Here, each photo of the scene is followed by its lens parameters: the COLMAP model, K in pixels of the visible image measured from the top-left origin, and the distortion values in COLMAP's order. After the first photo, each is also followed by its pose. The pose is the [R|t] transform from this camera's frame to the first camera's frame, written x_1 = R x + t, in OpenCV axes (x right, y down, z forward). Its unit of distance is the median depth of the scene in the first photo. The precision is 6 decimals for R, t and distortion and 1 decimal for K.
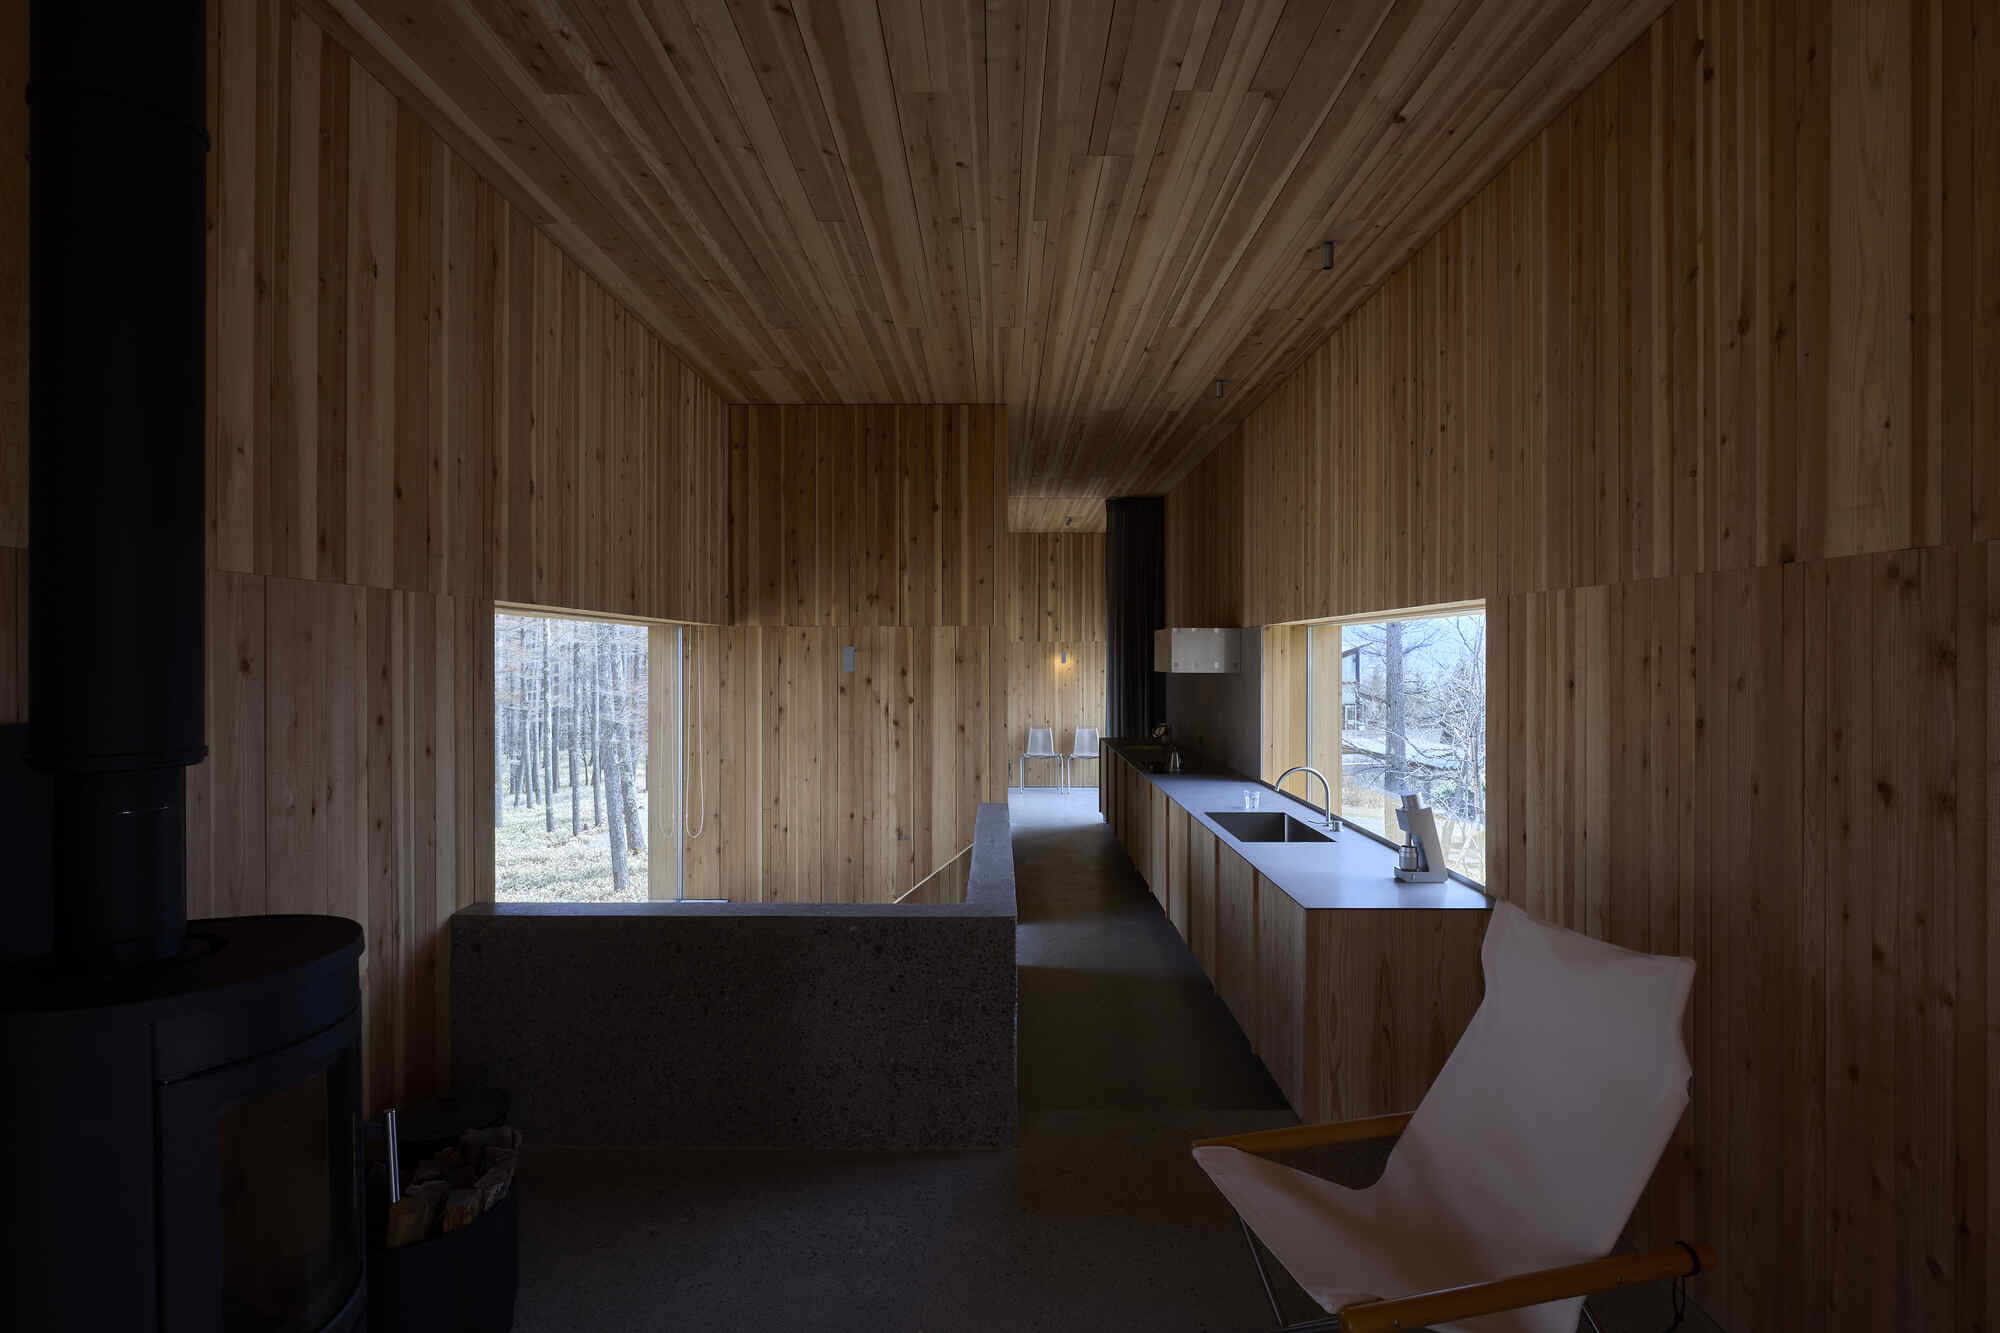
lens RADIAL K [[995.8, 0, 1004.6], [0, 995.8, 657.0], [0, 0, 1]] dist [-0.007154, -0.000801]
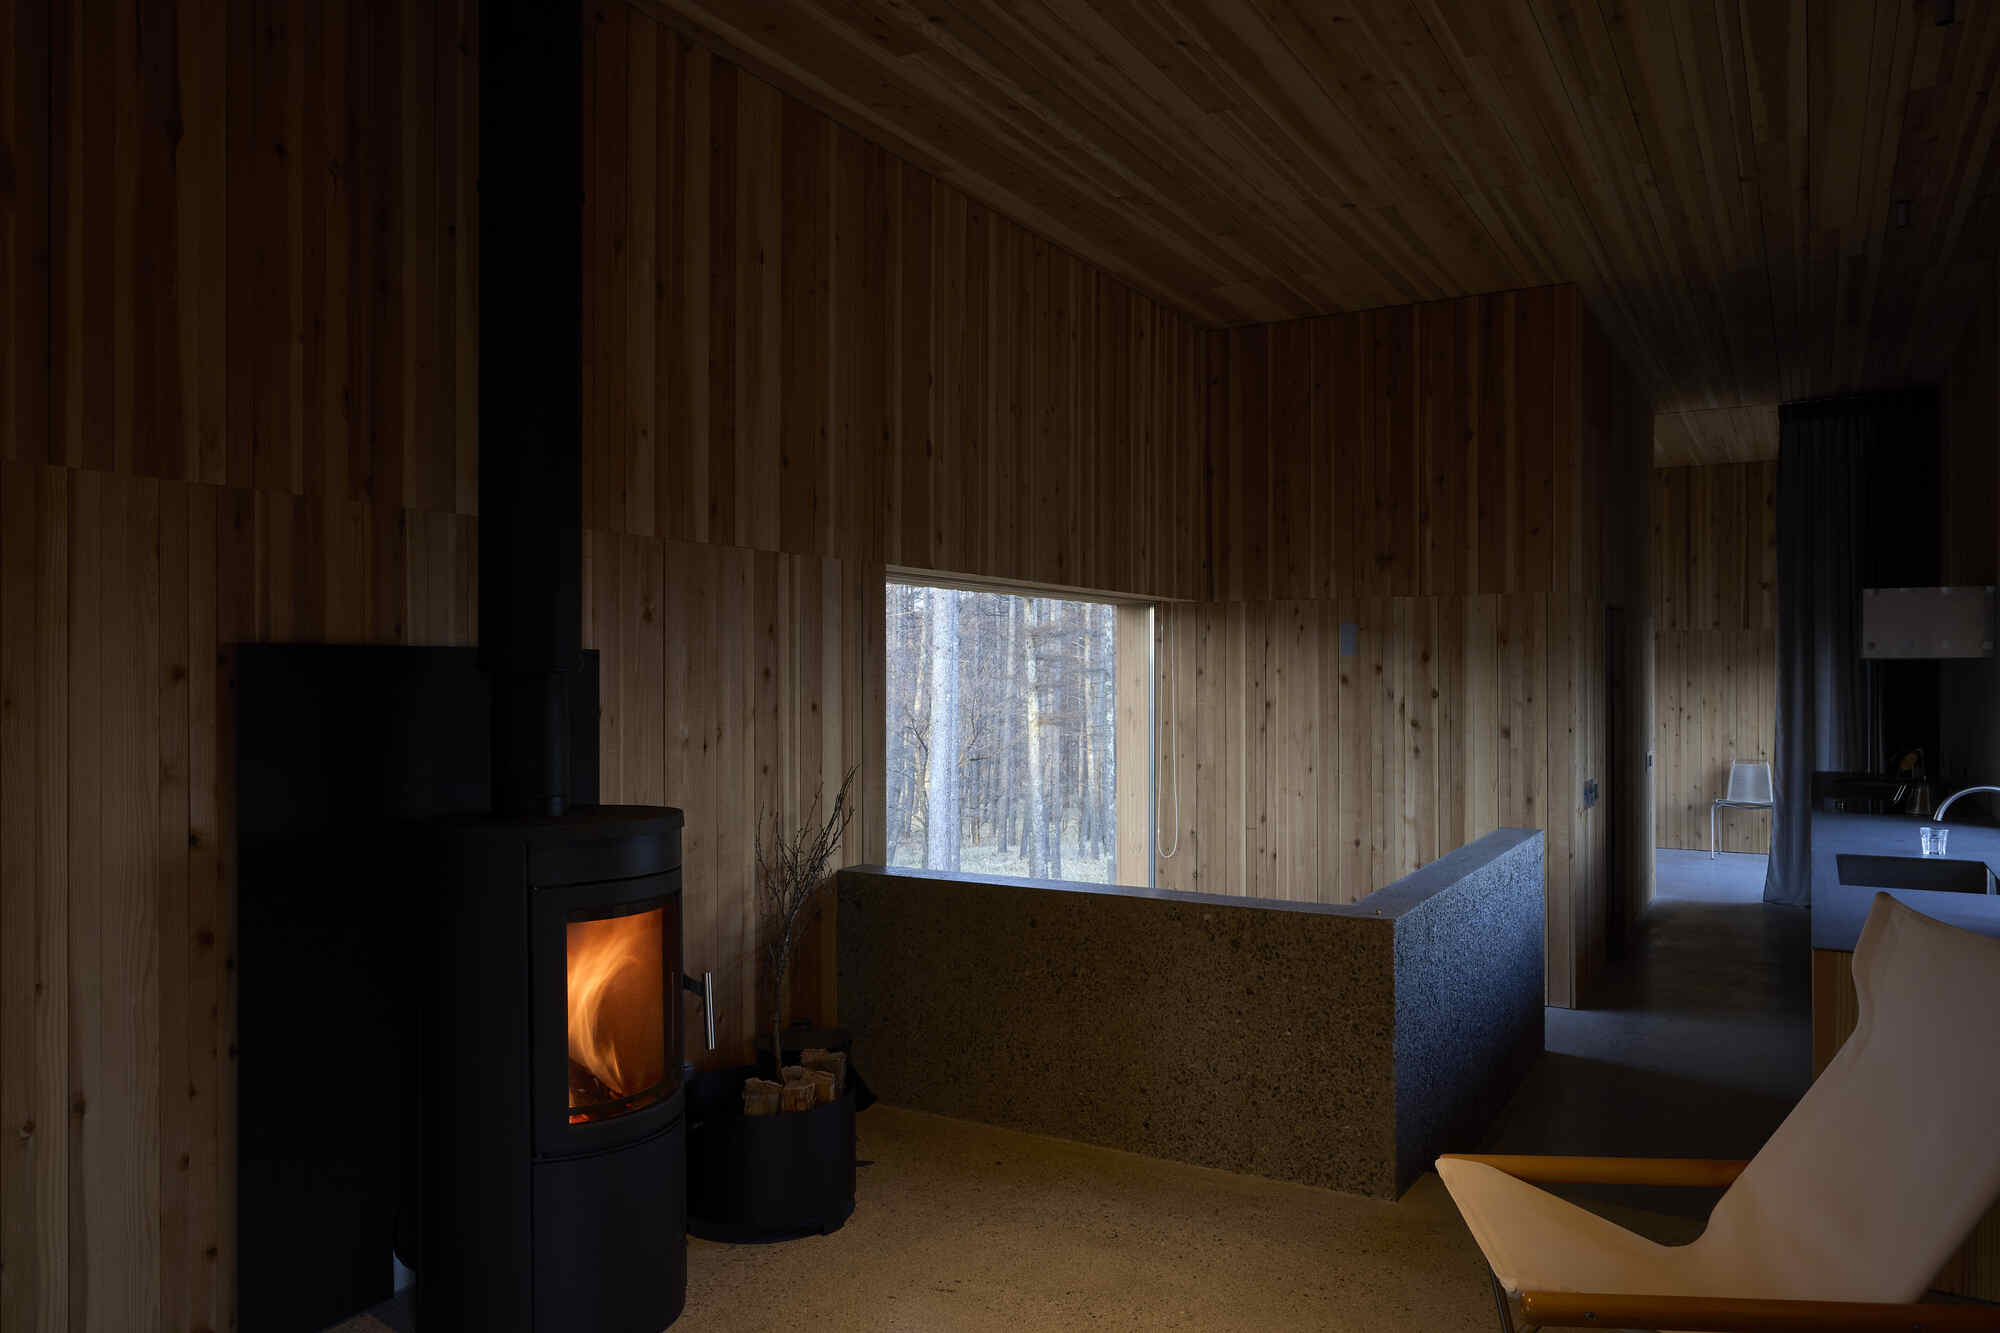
lens RADIAL K [[1390.3, 0, 985.6], [0, 1390.3, 662.8], [0, 0, 1]] dist [0.006255, -0.002643]
pose [[0.863742, -0.003676, -0.503920, 0.141964], [0.000868, 0.999983, -0.005806, 0.025602], [0.503933, 0.004578, 0.863731, -0.078119]]
